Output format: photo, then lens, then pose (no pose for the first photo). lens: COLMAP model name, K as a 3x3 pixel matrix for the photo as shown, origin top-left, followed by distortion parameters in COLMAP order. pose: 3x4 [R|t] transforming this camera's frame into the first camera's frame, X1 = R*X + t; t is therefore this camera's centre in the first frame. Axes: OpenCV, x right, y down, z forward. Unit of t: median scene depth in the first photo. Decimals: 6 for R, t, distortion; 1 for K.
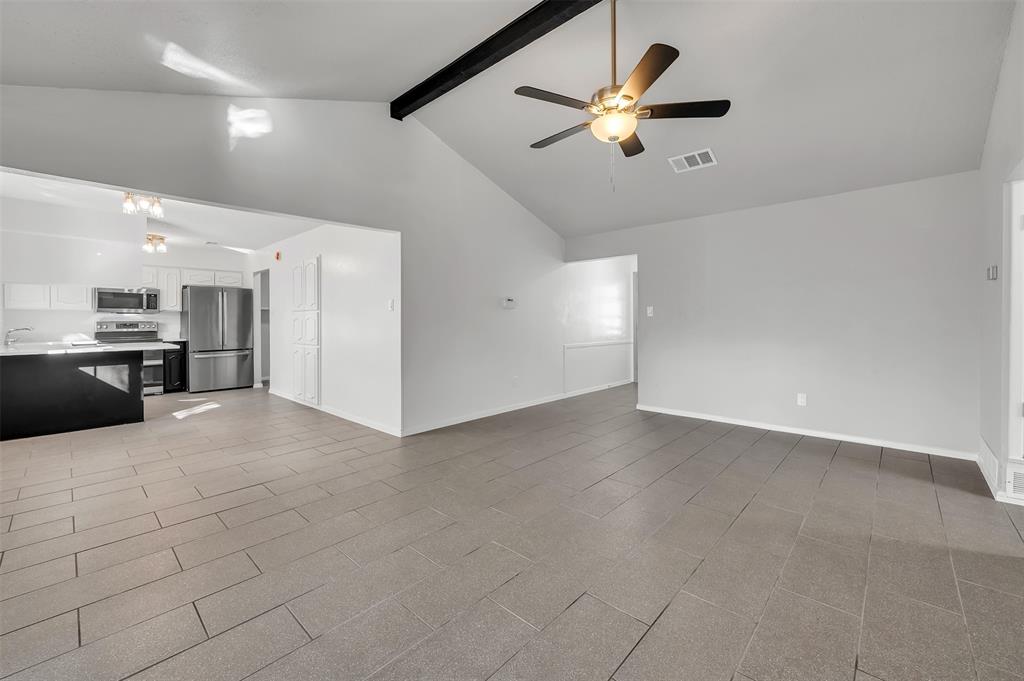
lens RADIAL K [[413.1, 0, 509.9], [0, 413.1, 322.2], [0, 0, 1]] dist [-0.001834, 0.000231]
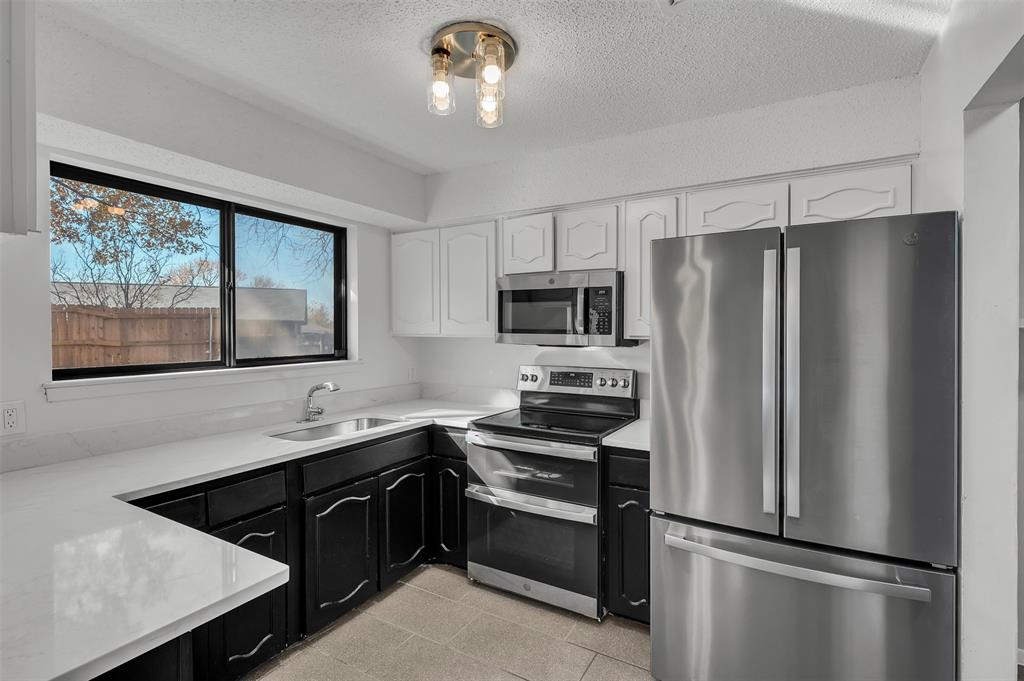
lens RADIAL K [[478.7, 0, 510.2], [0, 478.7, 333.4], [0, 0, 1]] dist [-0.000077, 0.000785]
pose [[0.207807, 0.003481, -0.978164, -0.513529], [-0.012912, 0.999916, 0.000815, -0.031879], [0.978085, 0.012460, 0.207834, 0.852958]]
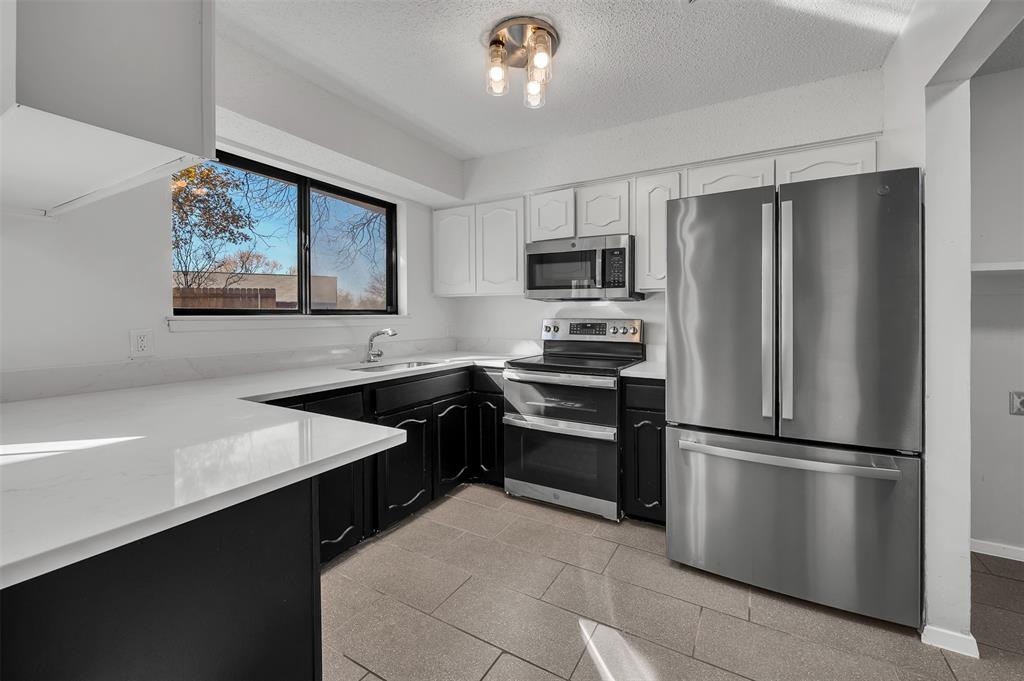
lens RADIAL K [[413.1, 0, 516.0], [0, 413.1, 313.0], [0, 0, 1]] dist [-0.001834, 0.000231]
pose [[0.215311, -0.000763, -0.976545, -0.506283], [-0.013036, 0.999908, -0.003656, -0.005515], [0.976458, 0.013518, 0.215282, 0.825309]]
